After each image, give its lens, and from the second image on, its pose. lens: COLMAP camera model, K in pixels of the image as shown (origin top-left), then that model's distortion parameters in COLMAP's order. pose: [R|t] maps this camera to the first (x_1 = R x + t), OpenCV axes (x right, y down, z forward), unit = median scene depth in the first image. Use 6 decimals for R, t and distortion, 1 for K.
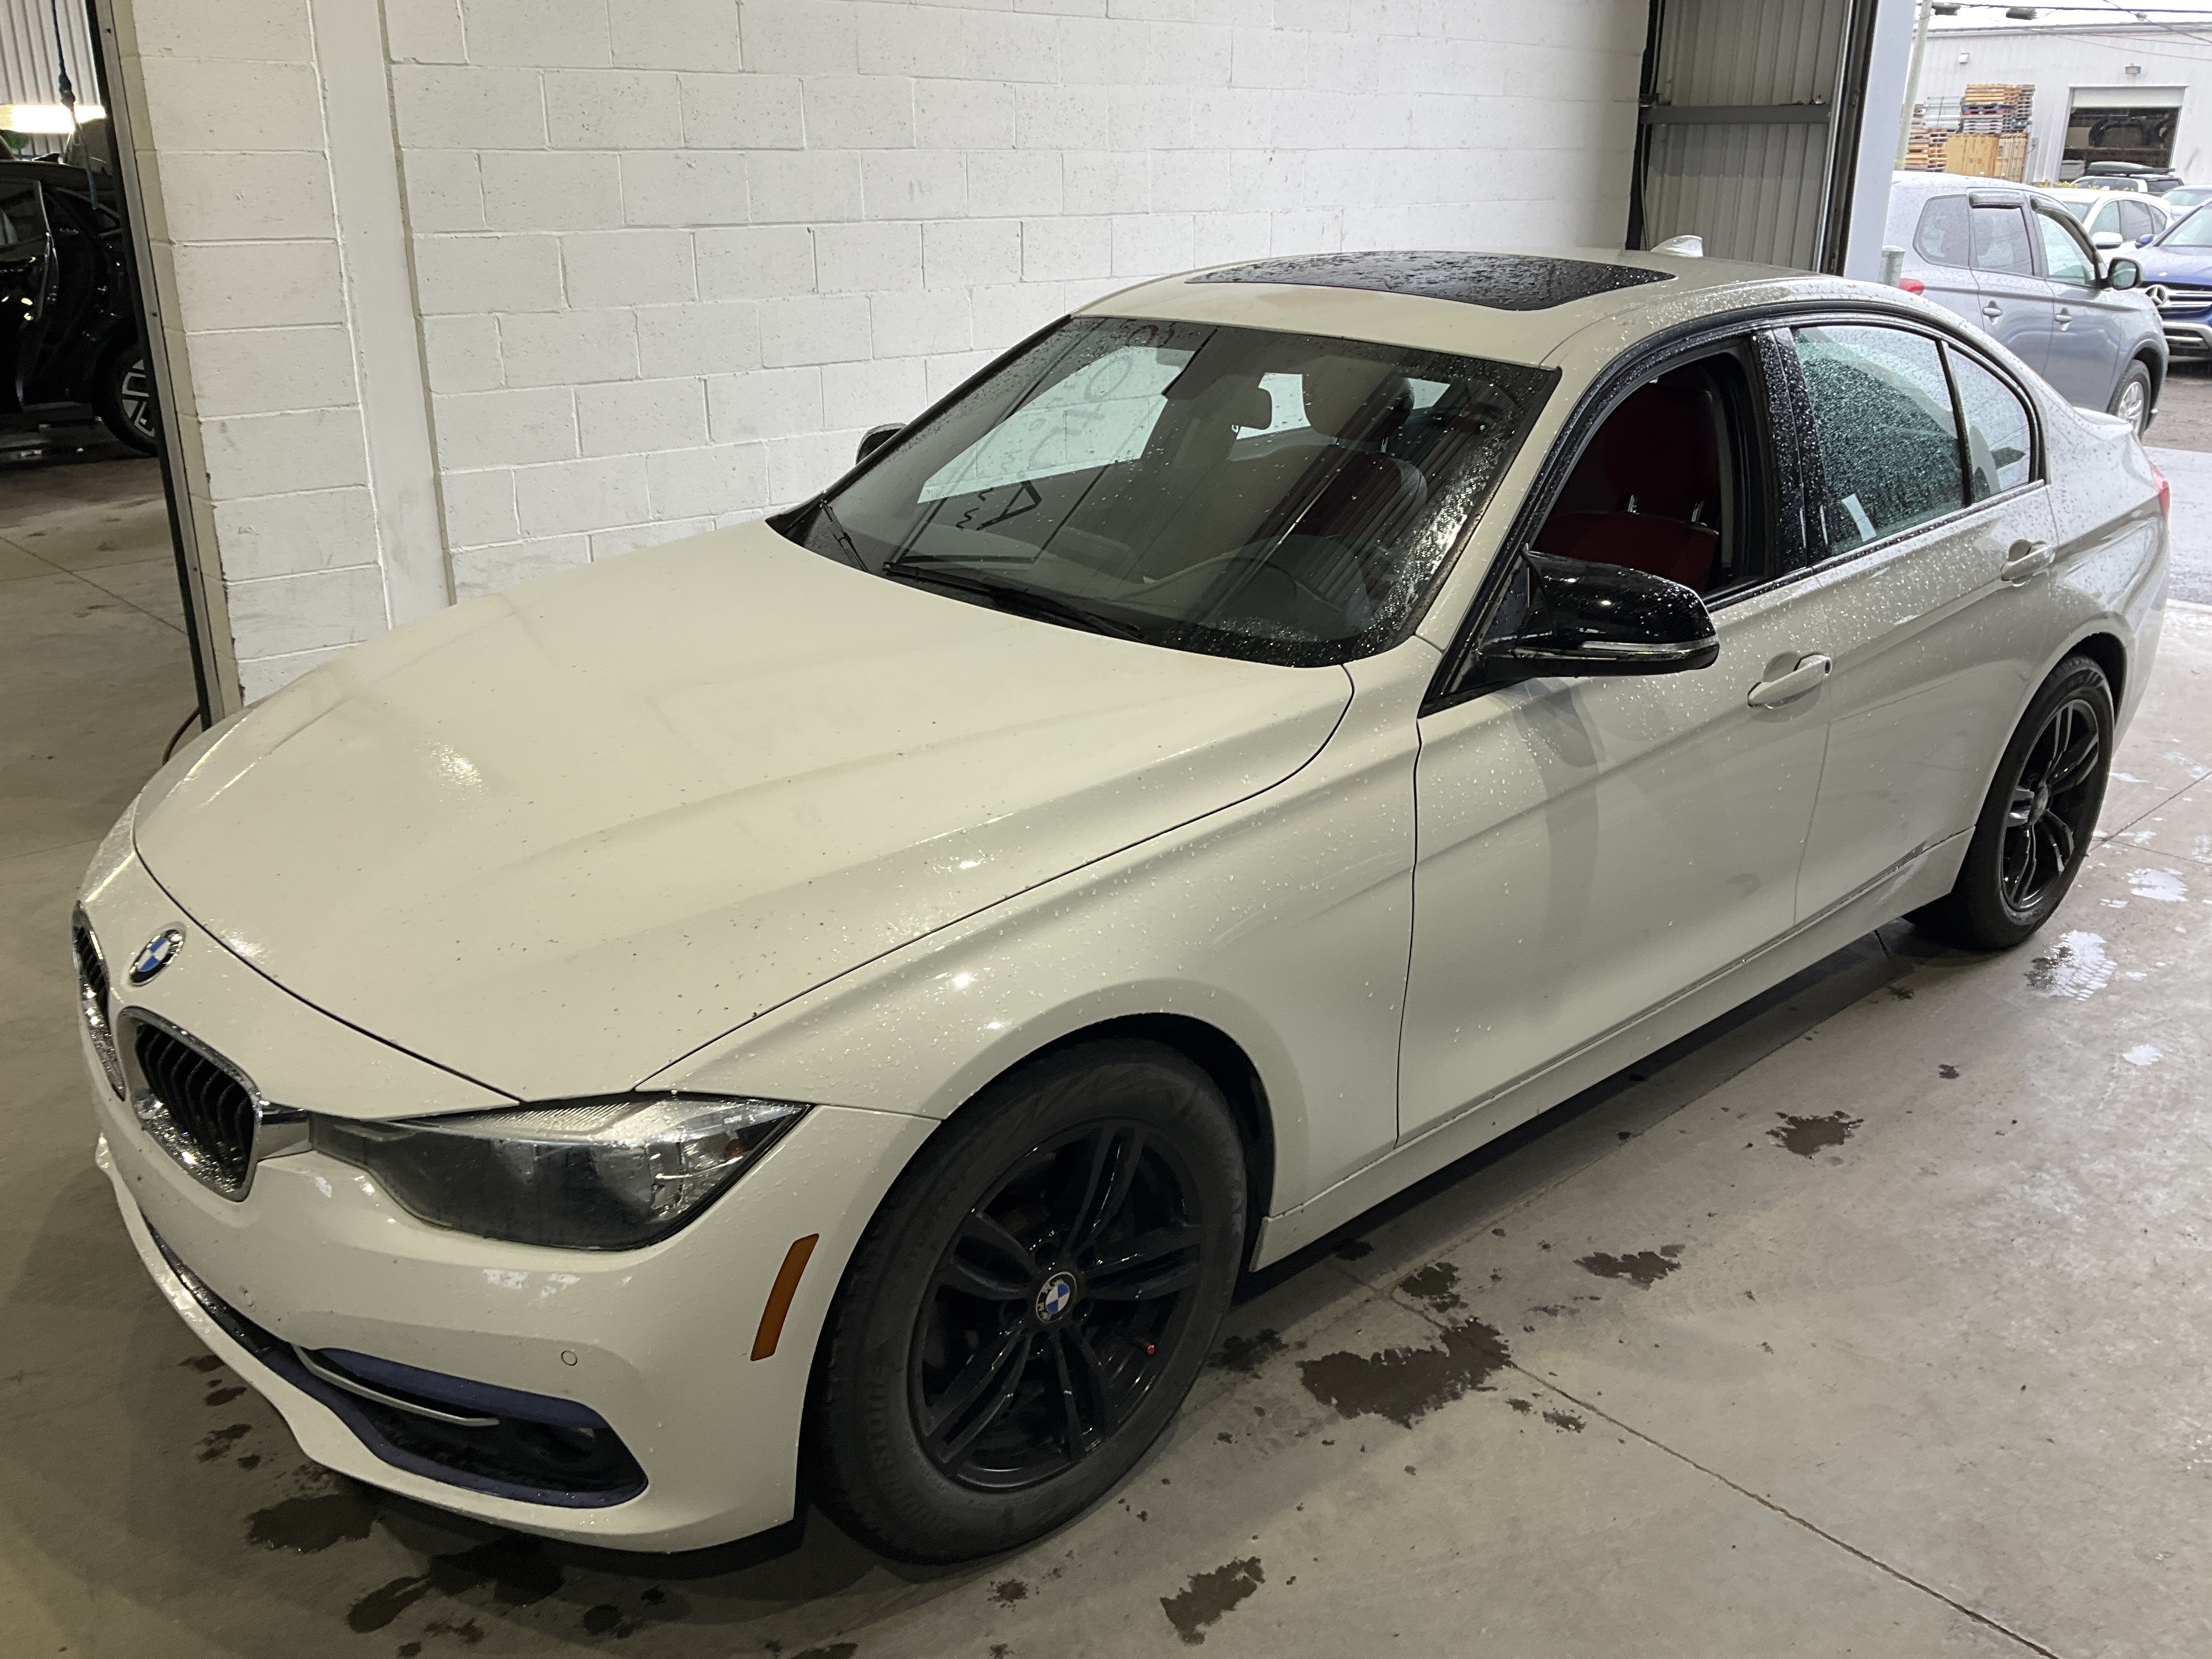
lens RADIAL K [[1866.7, 0, 1109.4], [0, 1866.7, 832.0], [0, 0, 1]] dist [0.007020, -0.073944]
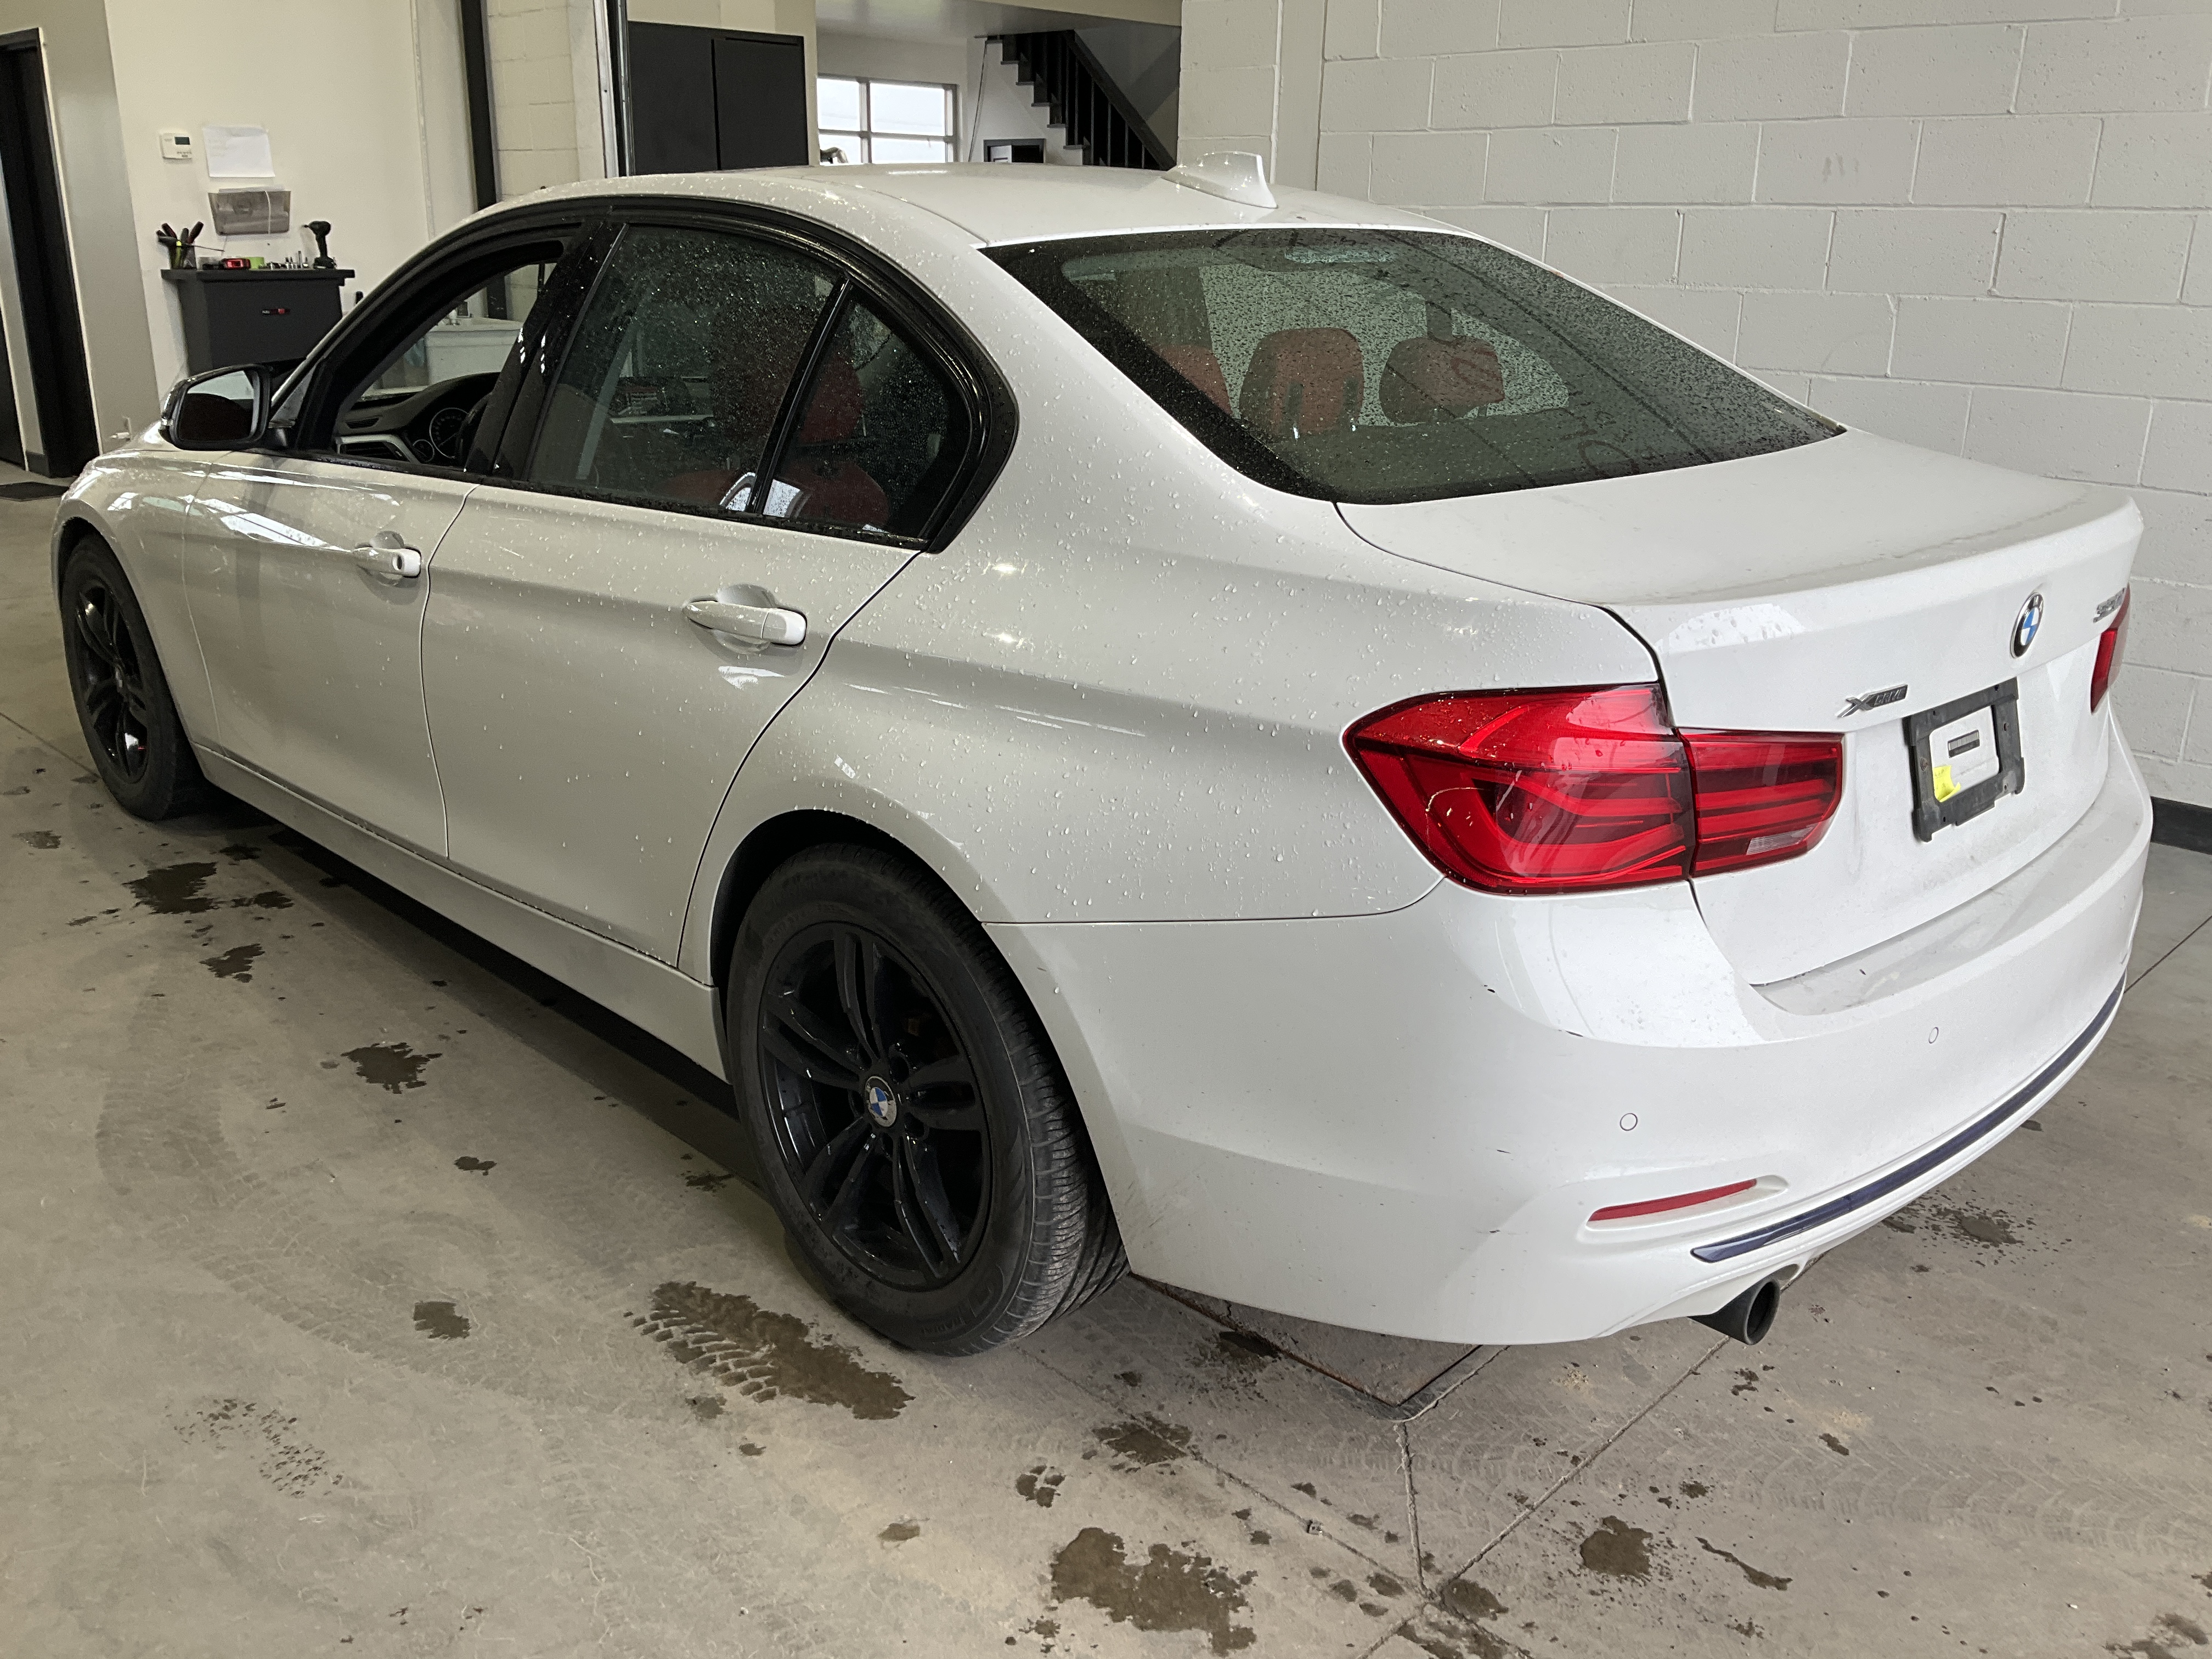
lens RADIAL K [[1866.7, 0, 1114.0], [0, 1866.7, 830.3], [0, 0, 1]] dist [0.007020, -0.073944]
pose [[0.028692, 0.305397, -0.951793, 1.449546], [-0.352685, 0.894040, 0.276234, -0.391816], [0.935302, 0.327757, 0.133361, 1.357877]]
